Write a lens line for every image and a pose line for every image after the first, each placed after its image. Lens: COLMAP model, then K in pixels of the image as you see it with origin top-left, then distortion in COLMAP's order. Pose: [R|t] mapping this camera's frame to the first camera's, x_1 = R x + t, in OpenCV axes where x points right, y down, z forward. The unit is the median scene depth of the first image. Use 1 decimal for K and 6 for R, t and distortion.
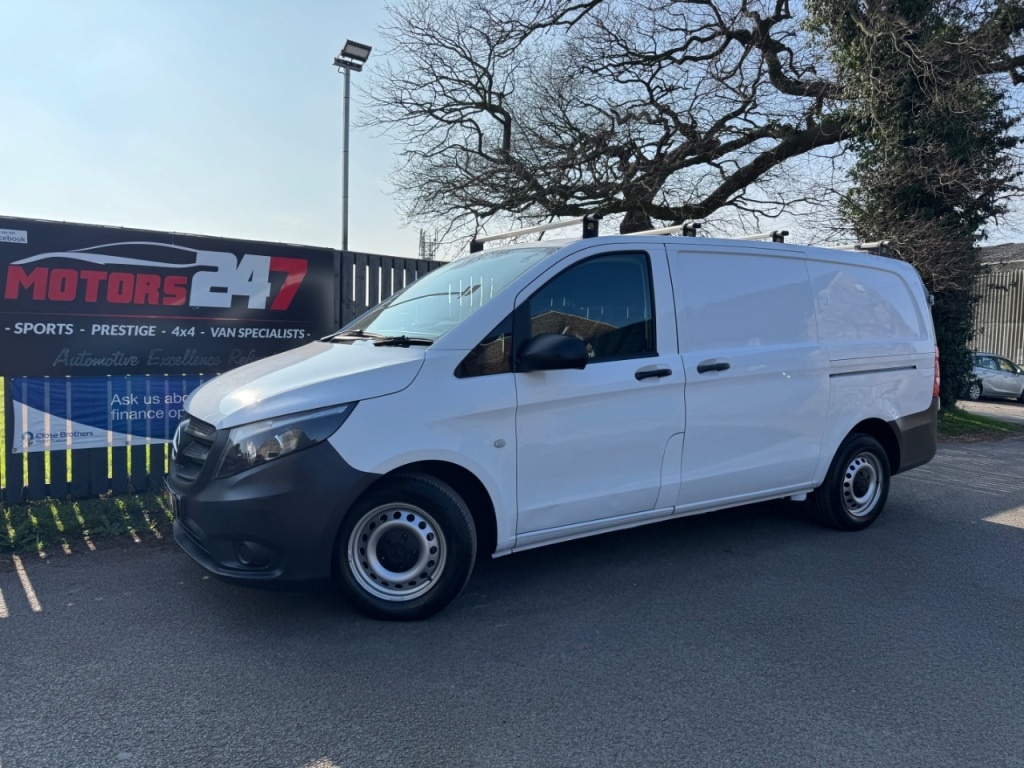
lens RADIAL K [[728.1, 0, 513.9], [0, 728.1, 384.3], [0, 0, 1]] dist [0.020490, -0.021863]
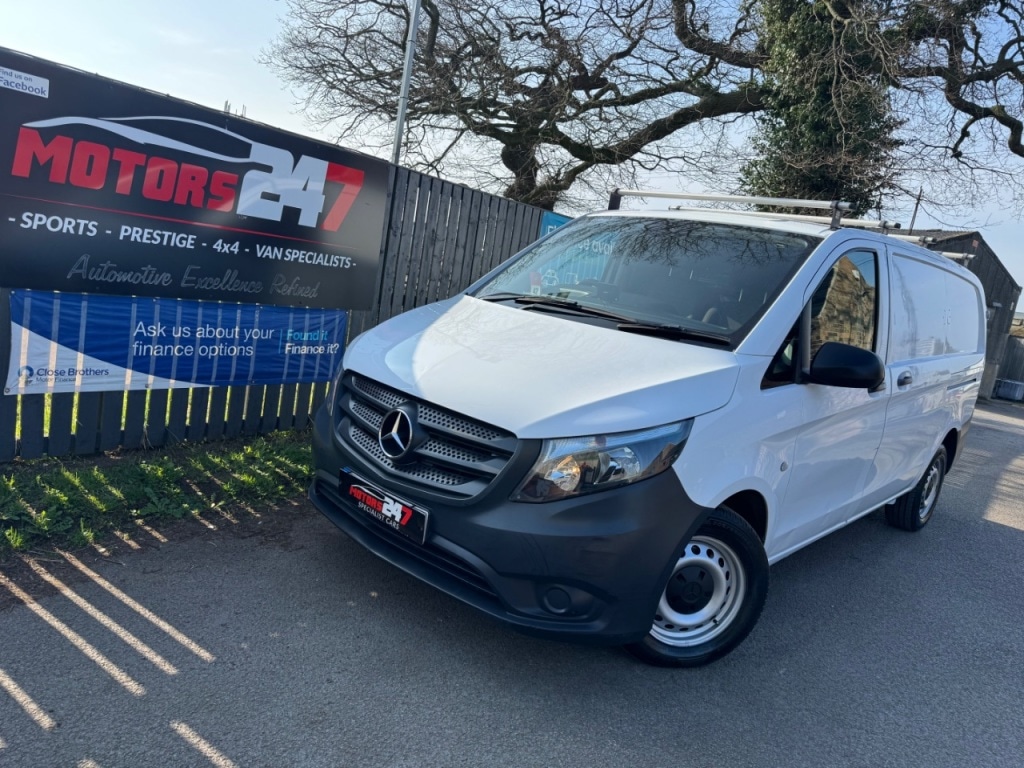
lens RADIAL K [[728.6, 0, 512.6], [0, 728.6, 383.7], [0, 0, 1]] dist [0.020967, -0.022087]
pose [[0.954478, 0.085488, 0.285768, -0.394319], [-0.118006, 0.988111, 0.098549, -0.043162], [-0.273946, -0.127785, 0.953218, 0.174259]]
